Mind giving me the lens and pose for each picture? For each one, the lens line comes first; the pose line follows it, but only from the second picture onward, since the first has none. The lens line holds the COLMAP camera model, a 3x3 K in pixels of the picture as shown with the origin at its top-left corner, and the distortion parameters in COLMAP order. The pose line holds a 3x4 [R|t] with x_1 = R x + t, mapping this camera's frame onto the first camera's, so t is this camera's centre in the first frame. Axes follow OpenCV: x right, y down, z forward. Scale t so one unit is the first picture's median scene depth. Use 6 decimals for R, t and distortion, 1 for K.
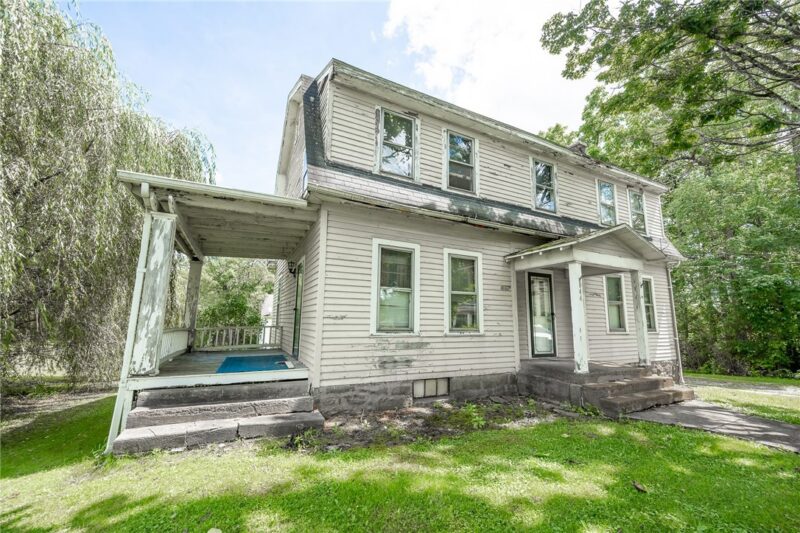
lens RADIAL K [[320.3, 0, 402.0], [0, 320.3, 268.3], [0, 0, 1]] dist [-0.000037, -0.000018]
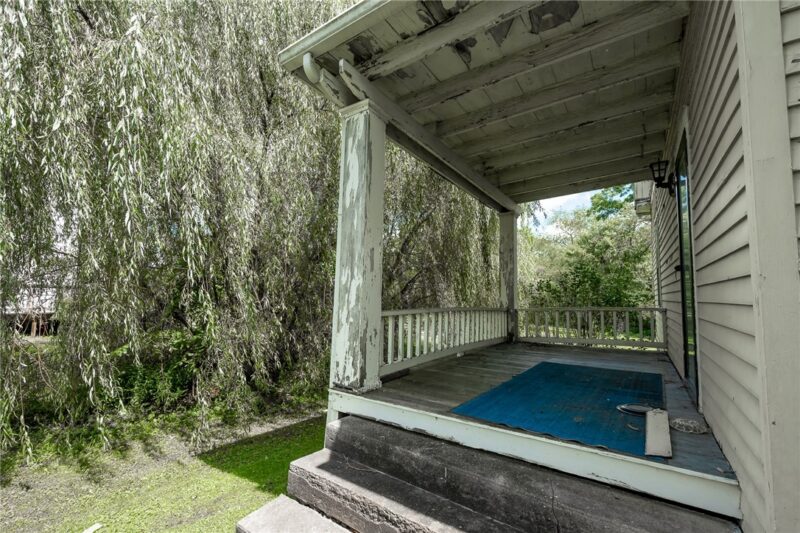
lens RADIAL K [[343.3, 0, 400.7], [0, 343.3, 268.3], [0, 0, 1]] dist [-0.001265, -0.000015]
pose [[0.481645, -0.074216, -0.873218, -0.165717], [0.134065, 0.990919, -0.010272, 0.110198], [0.866051, -0.112121, 0.487221, 0.633314]]
